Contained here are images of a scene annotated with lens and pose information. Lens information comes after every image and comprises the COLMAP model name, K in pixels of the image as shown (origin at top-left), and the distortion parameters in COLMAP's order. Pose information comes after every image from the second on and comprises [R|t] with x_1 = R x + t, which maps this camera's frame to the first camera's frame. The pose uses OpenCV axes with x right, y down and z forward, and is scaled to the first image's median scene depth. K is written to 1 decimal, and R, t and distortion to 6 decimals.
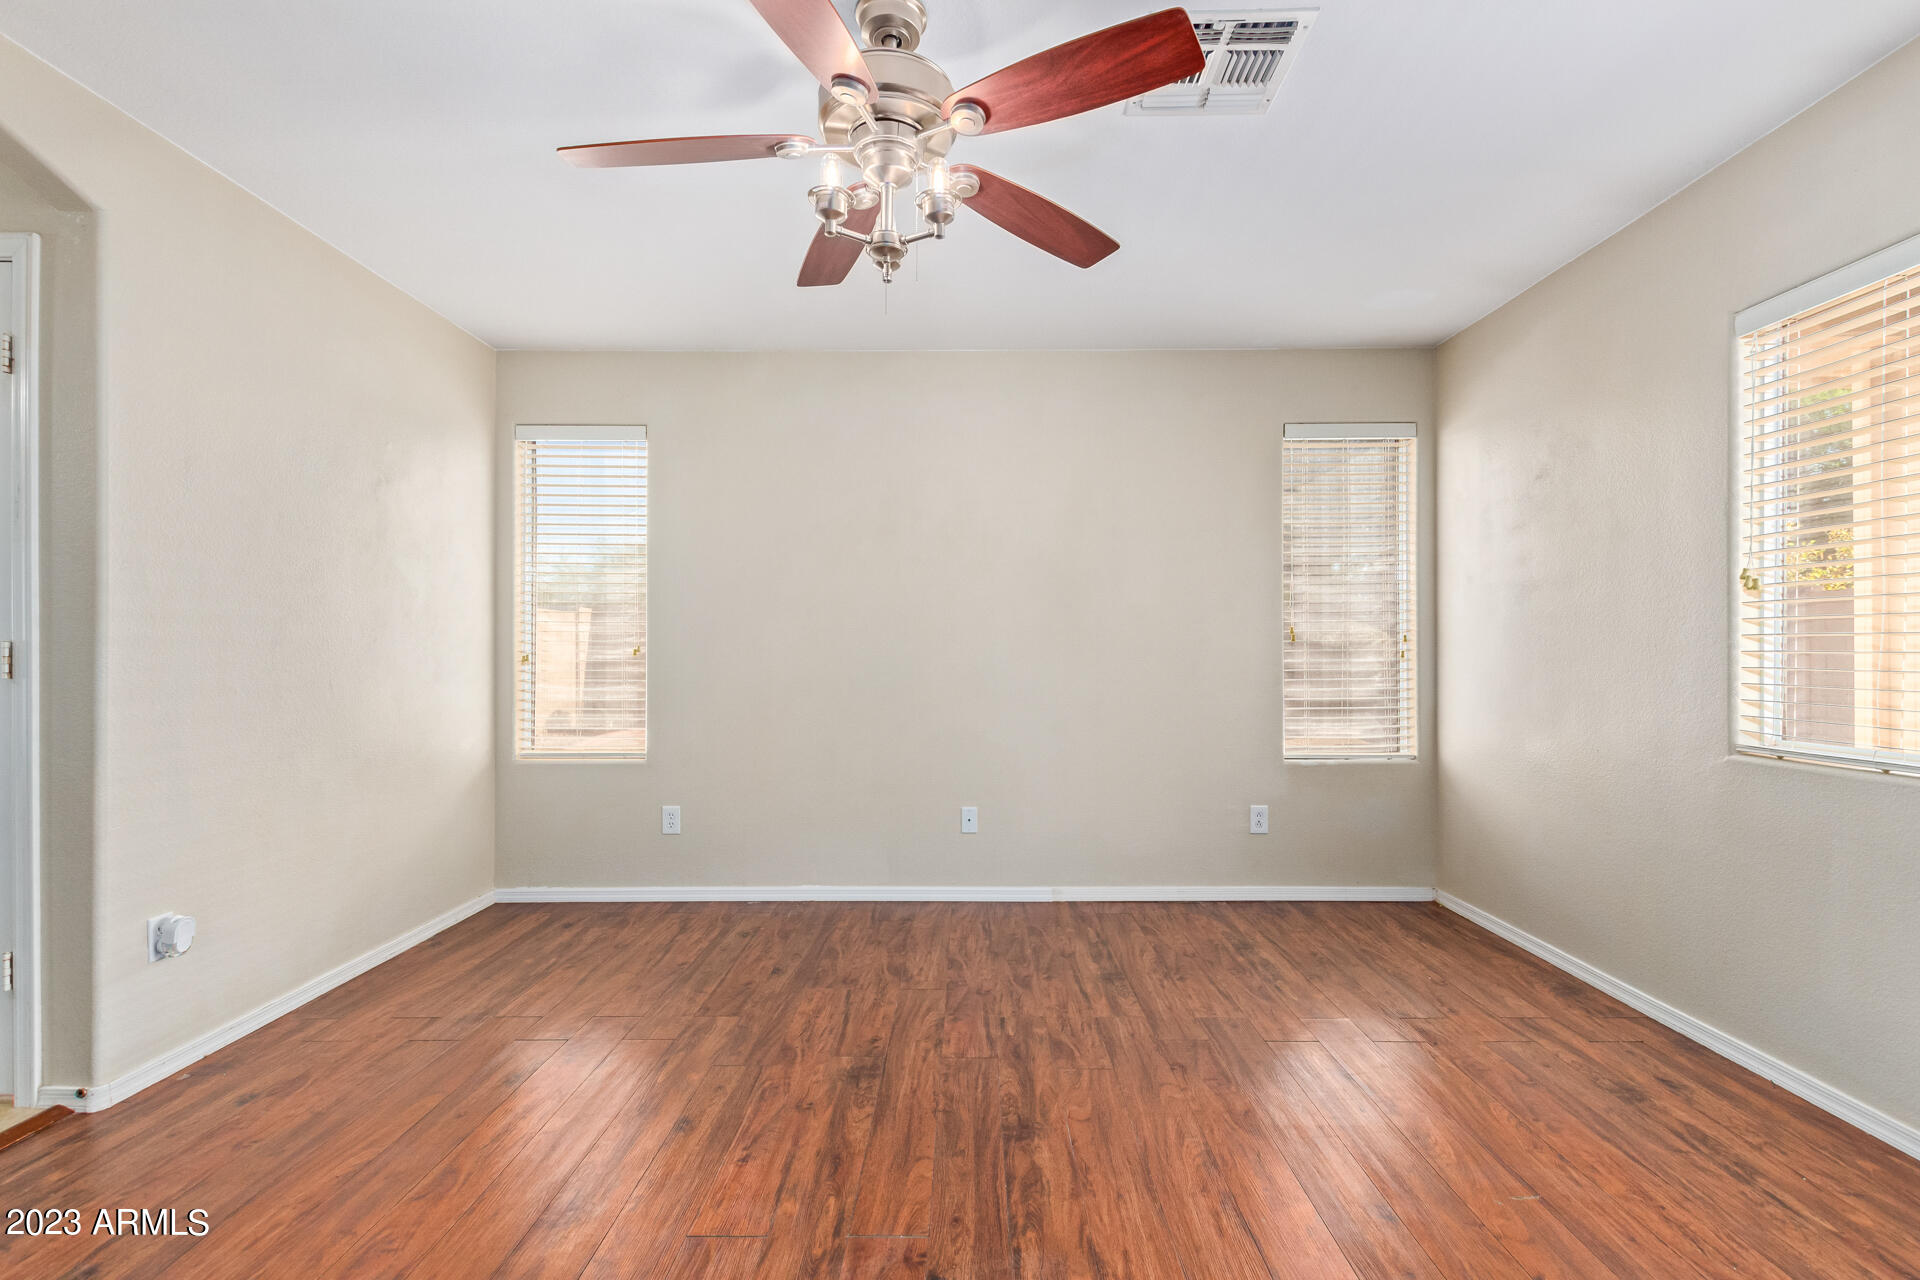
lens RADIAL K [[877.1, 0, 954.1], [0, 877.1, 648.8], [0, 0, 1]] dist [0.013122, -0.003360]
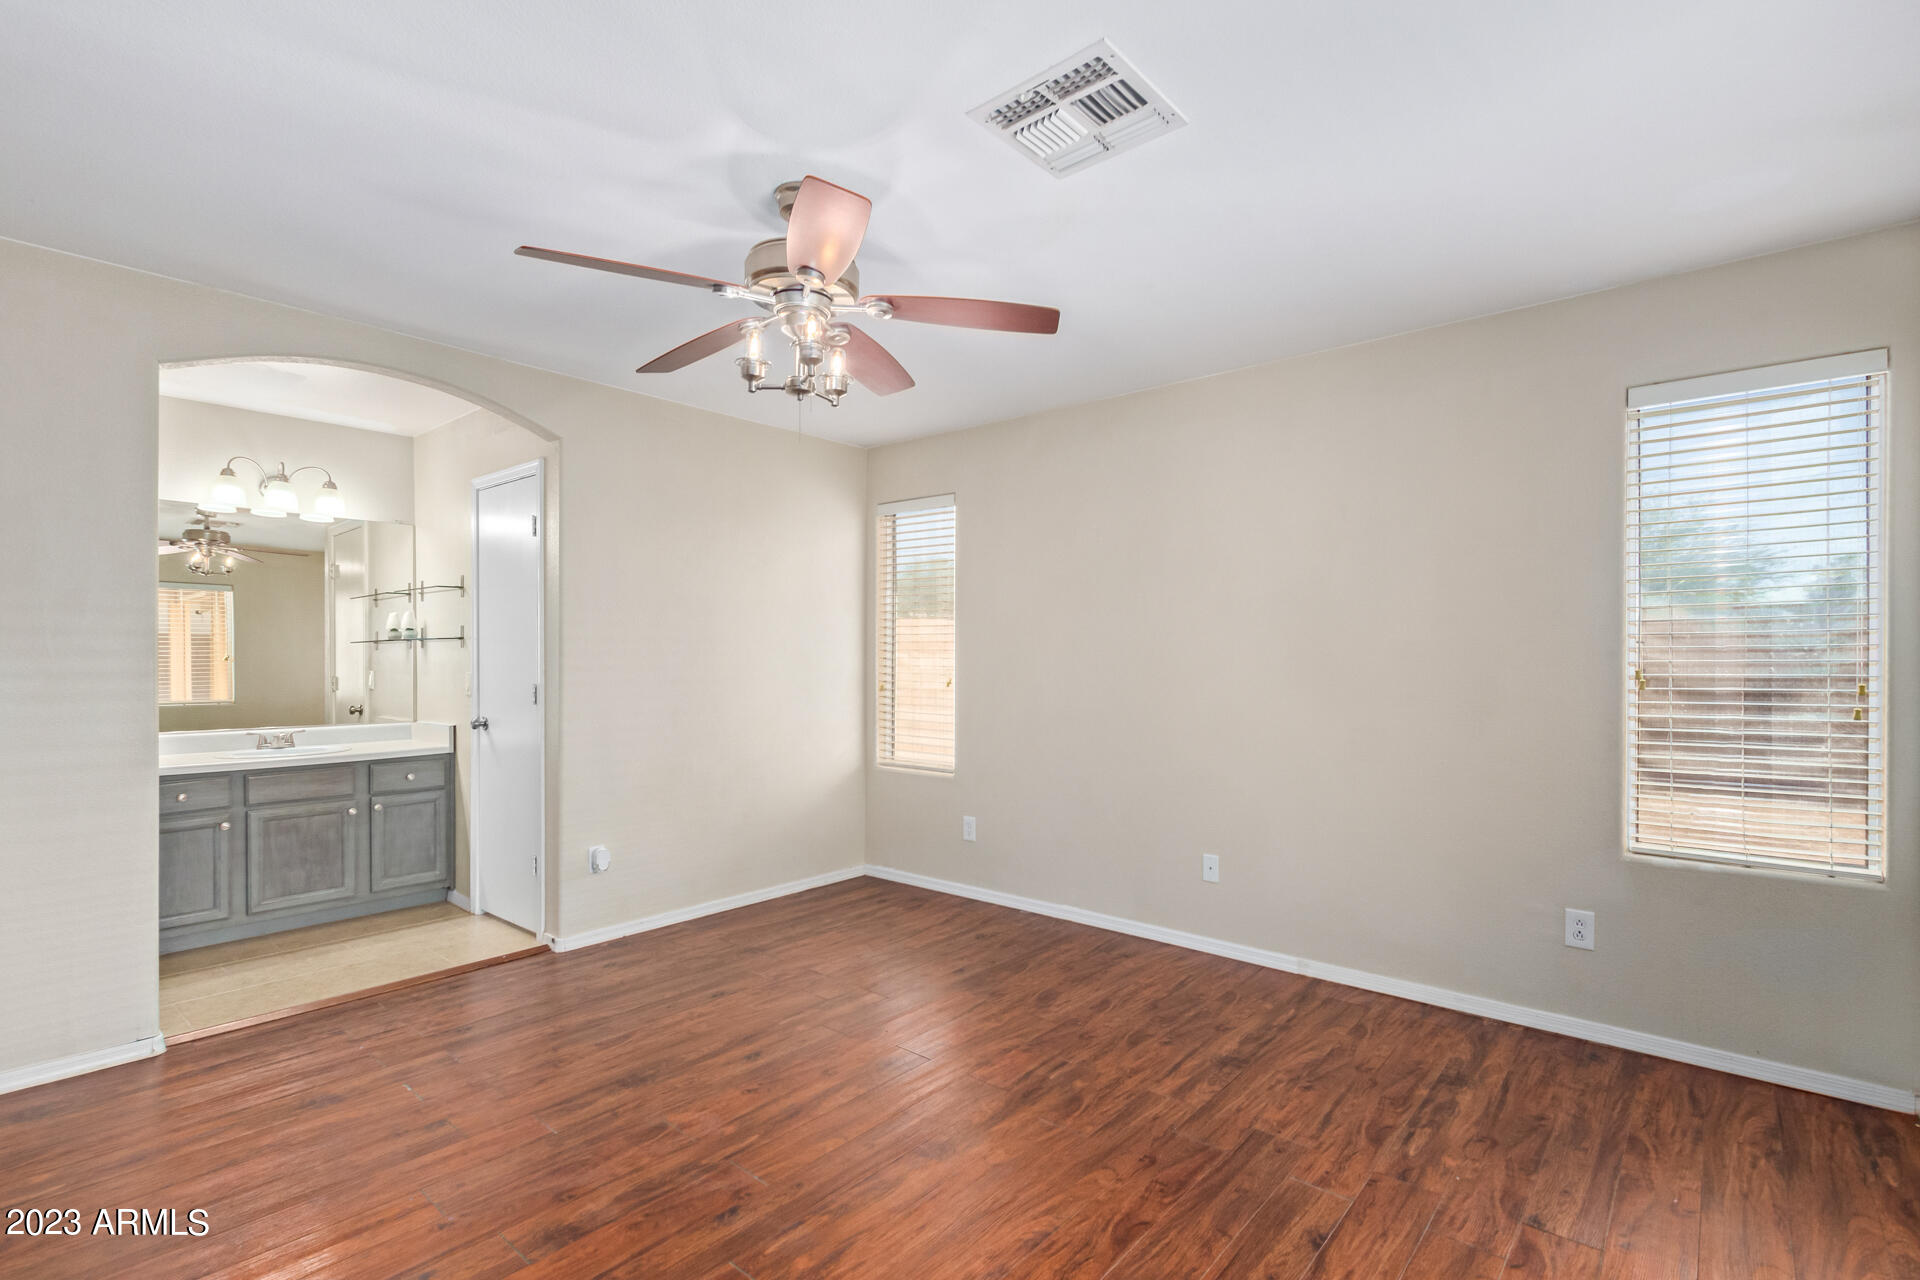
lens RADIAL K [[877.1, 0, 947.7], [0, 877.1, 665.1], [0, 0, 1]] dist [0.013122, -0.003360]
pose [[0.766451, 0.006951, -0.642265, 0.464722], [0.002711, 0.999898, 0.014057, -0.045291], [0.642297, -0.012515, 0.766354, 0.099792]]
